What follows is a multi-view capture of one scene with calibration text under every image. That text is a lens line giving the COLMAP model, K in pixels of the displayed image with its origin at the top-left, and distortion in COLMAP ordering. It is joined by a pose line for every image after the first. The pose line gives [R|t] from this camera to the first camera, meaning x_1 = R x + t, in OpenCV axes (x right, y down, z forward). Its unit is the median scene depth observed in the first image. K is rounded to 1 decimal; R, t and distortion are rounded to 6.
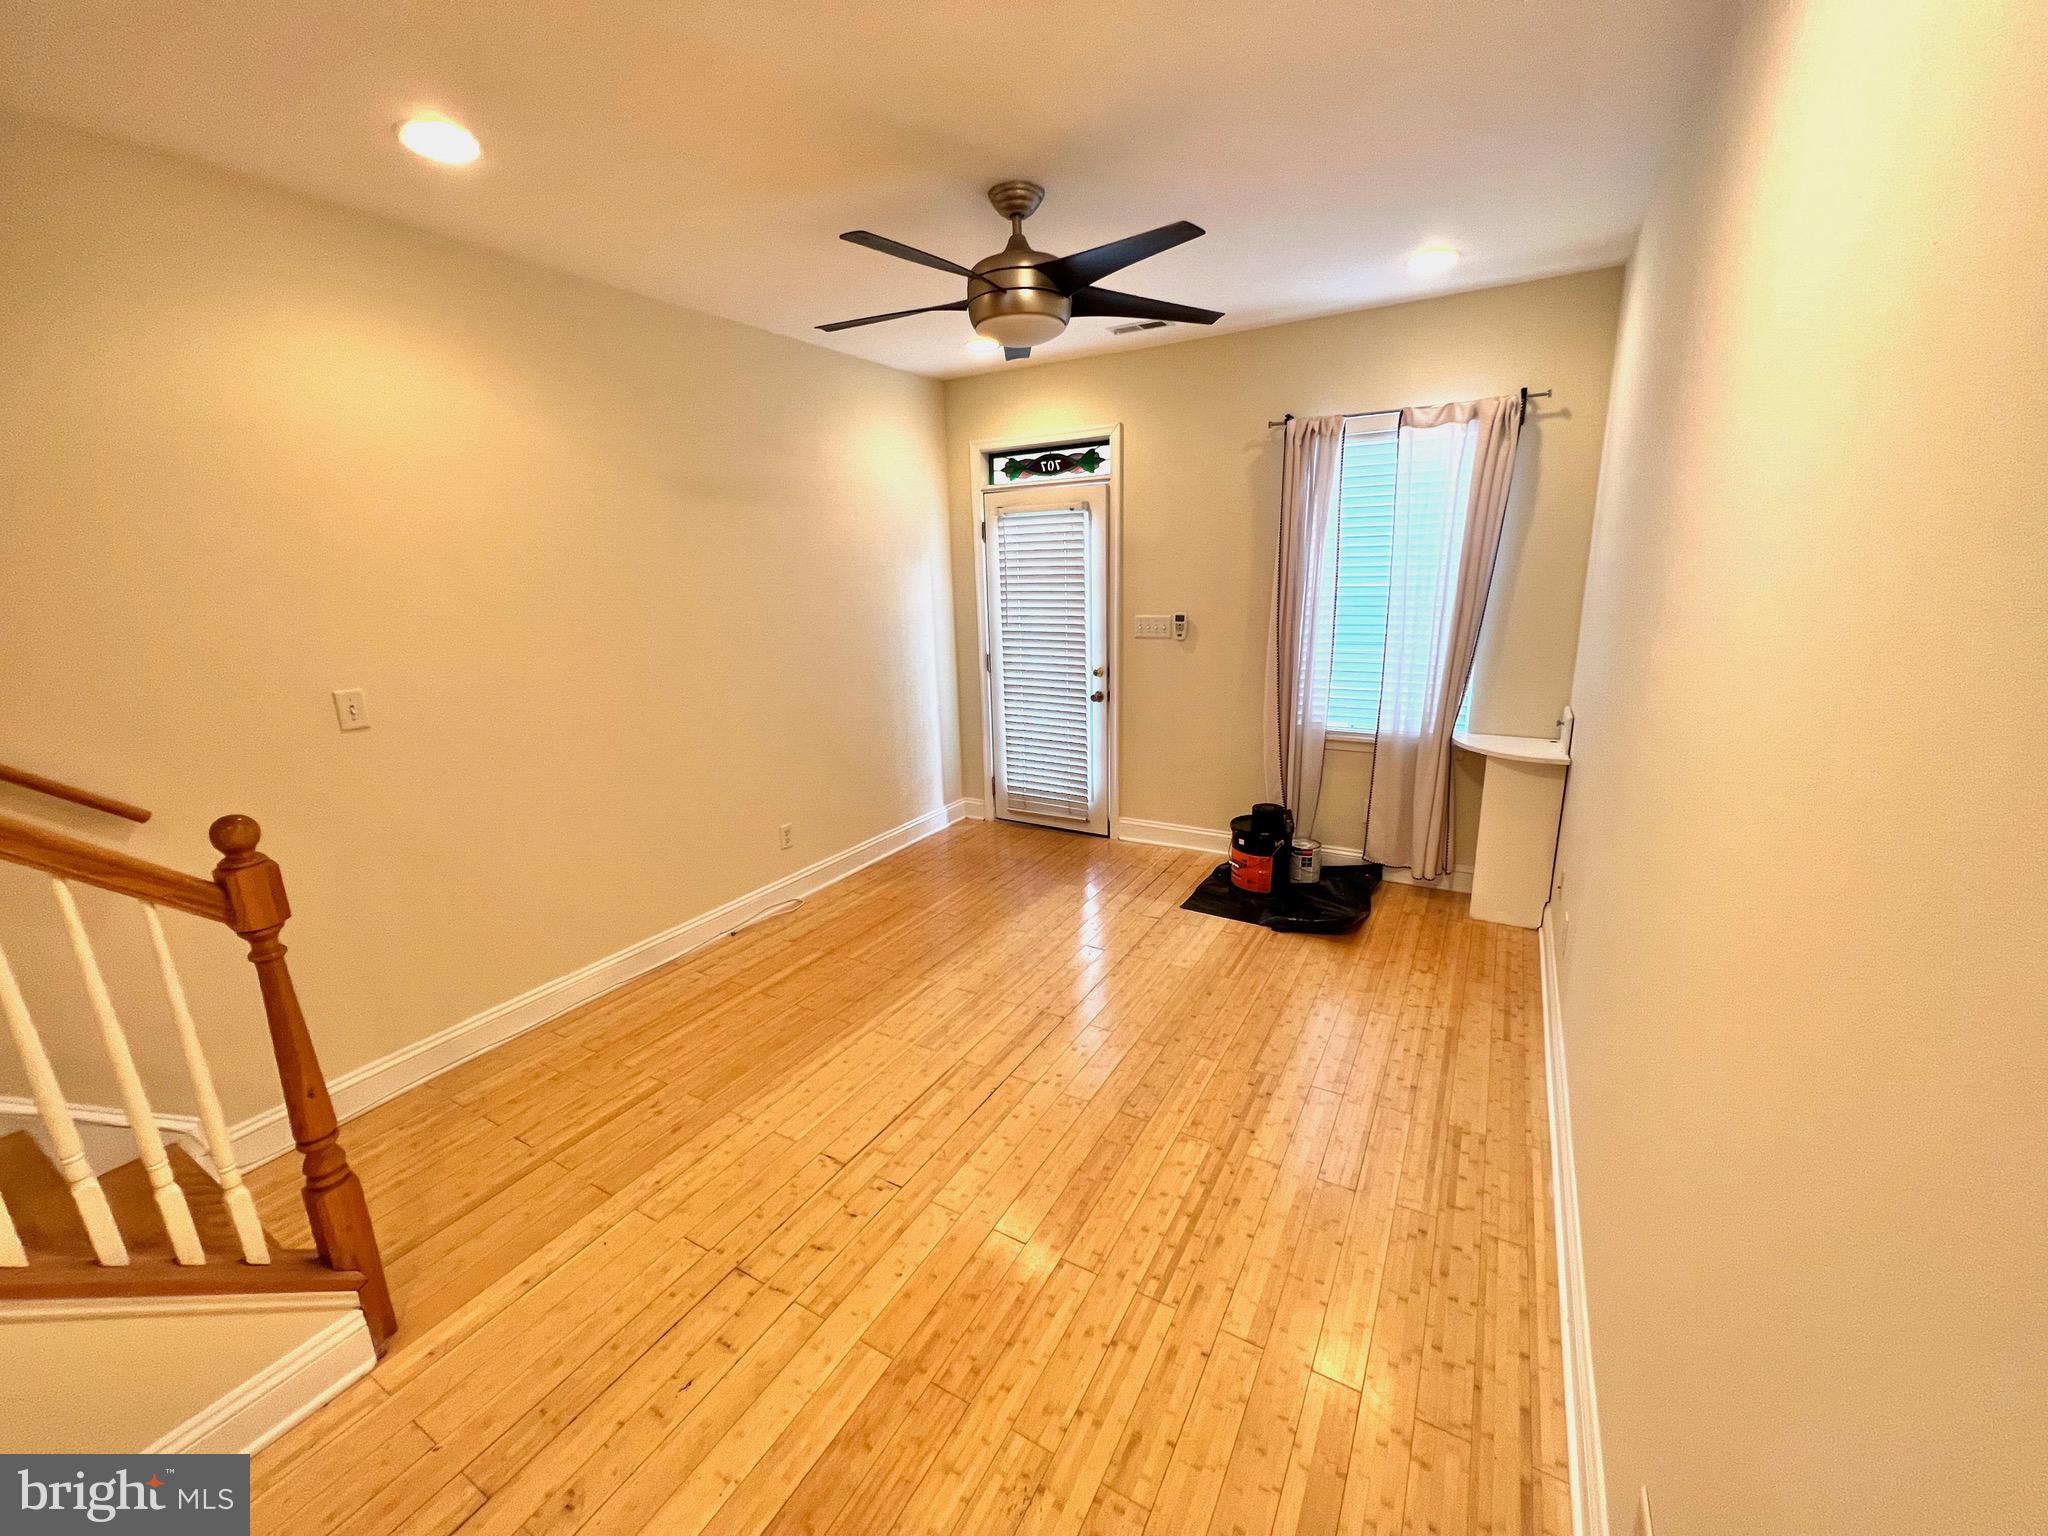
lens RADIAL K [[825.4, 0, 1024.0], [0, 825.4, 768.0], [0, 0, 1]] dist [-0.000778, -0.000120]
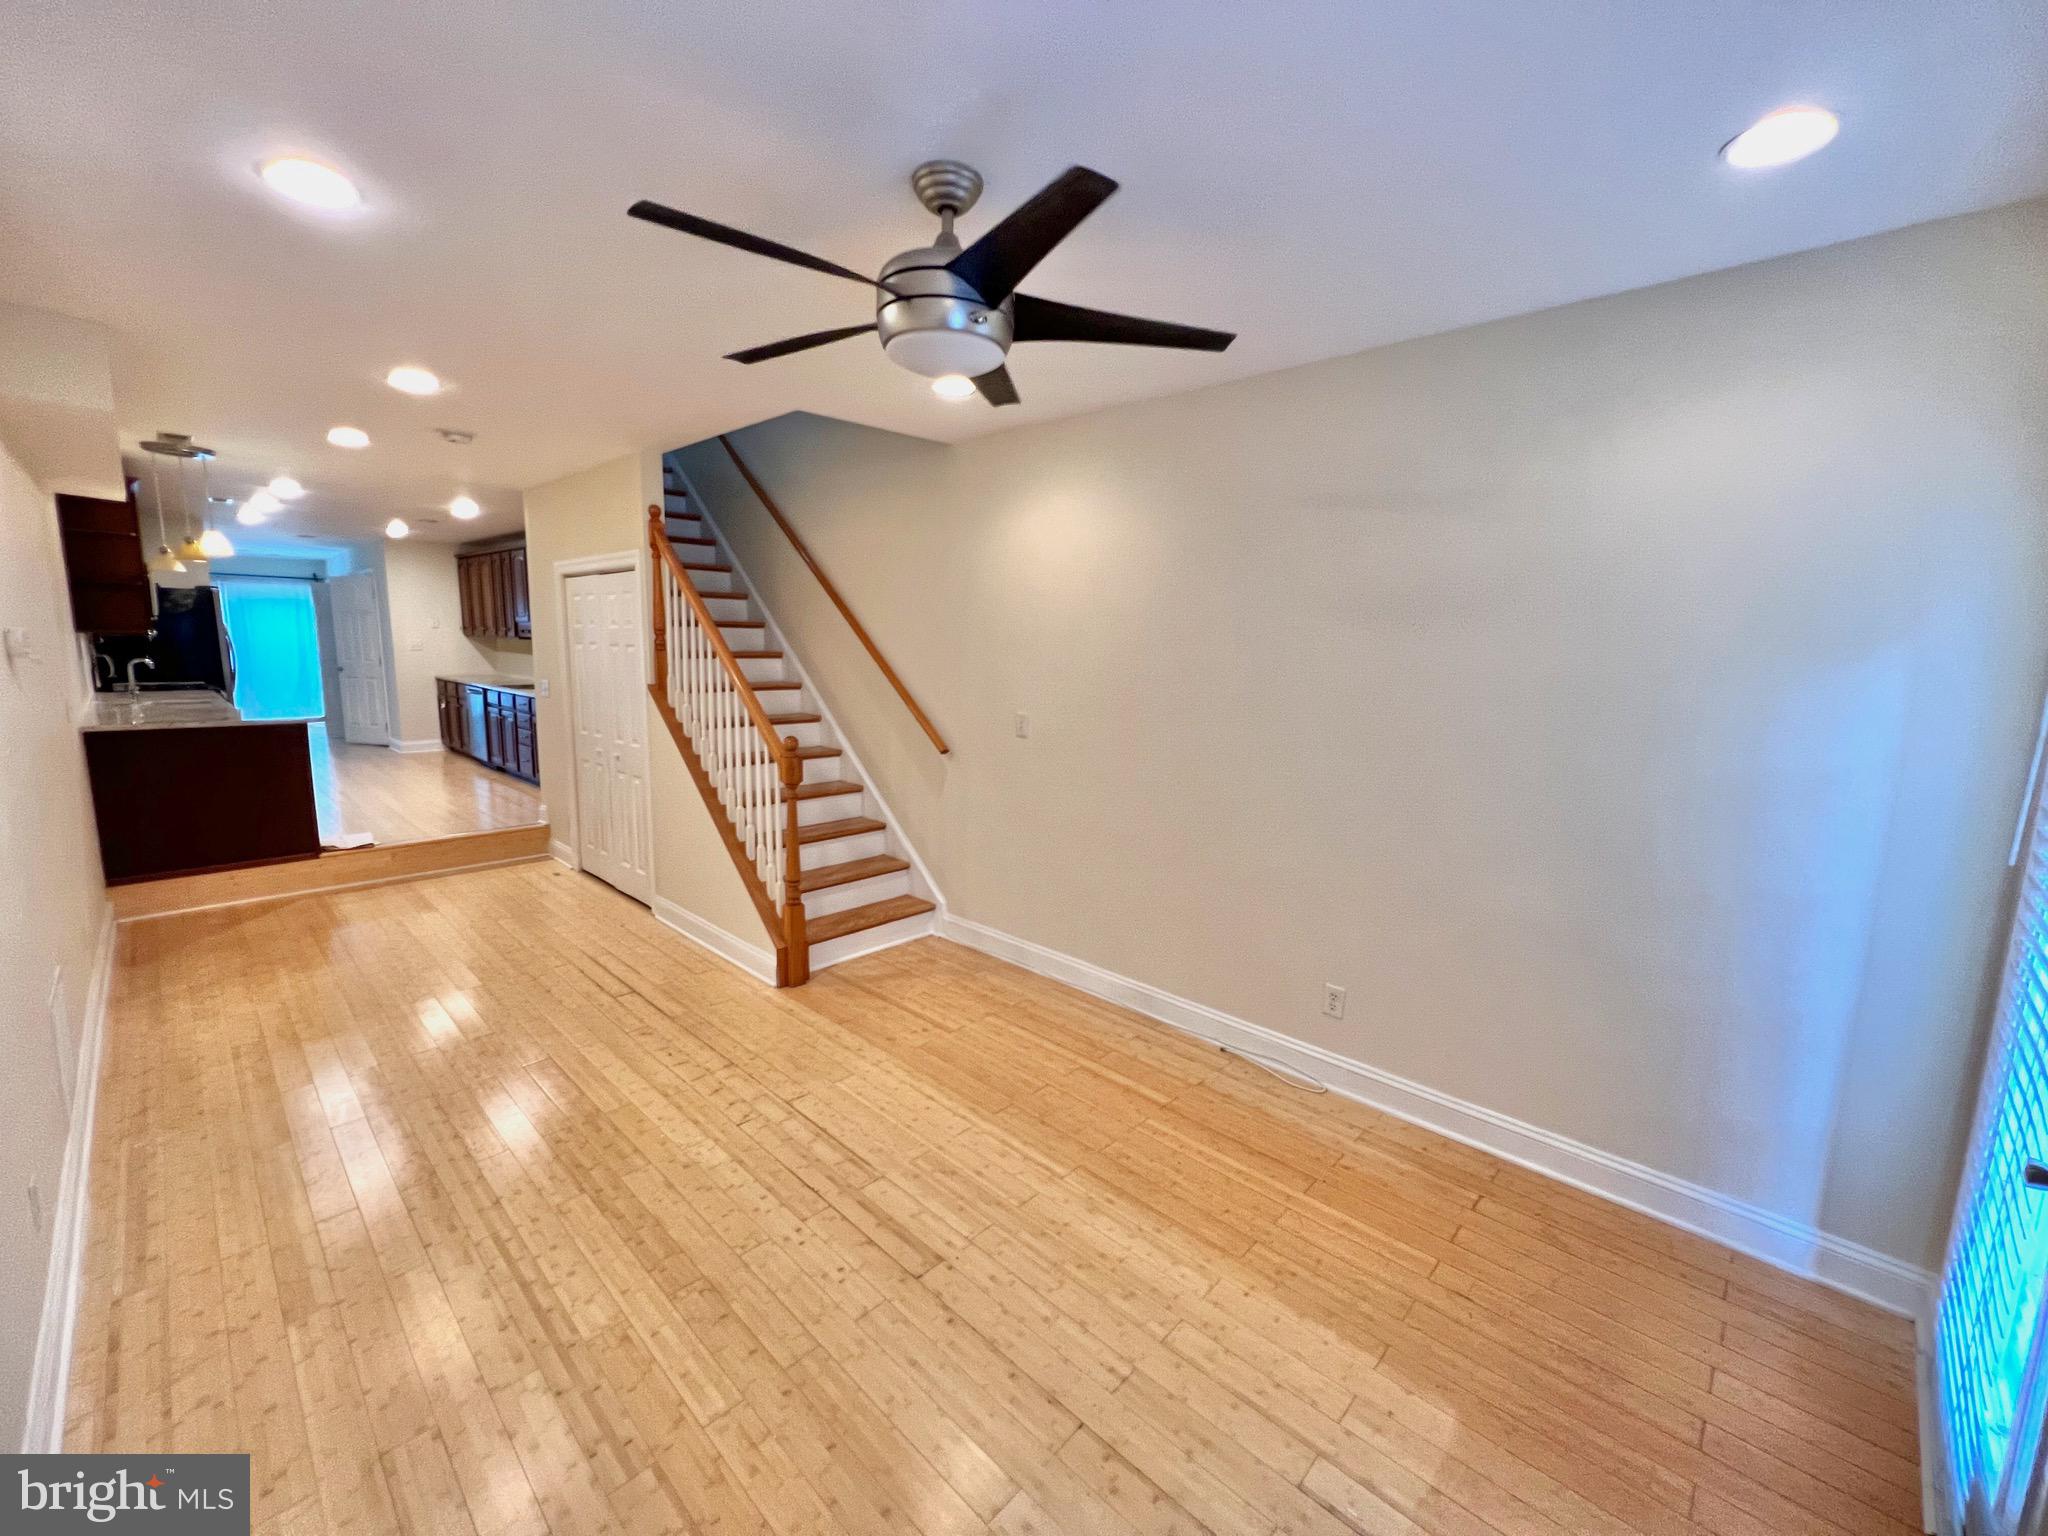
lens RADIAL K [[830.9, 0, 1024.0], [0, 830.9, 768.0], [0, 0, 1]] dist [0.002823, 0.000452]
pose [[-0.243145, 0.169033, -0.955148, 0.761364], [-0.246520, 0.941599, 0.229389, -0.359159], [0.938141, 0.291238, -0.187275, 1.300402]]
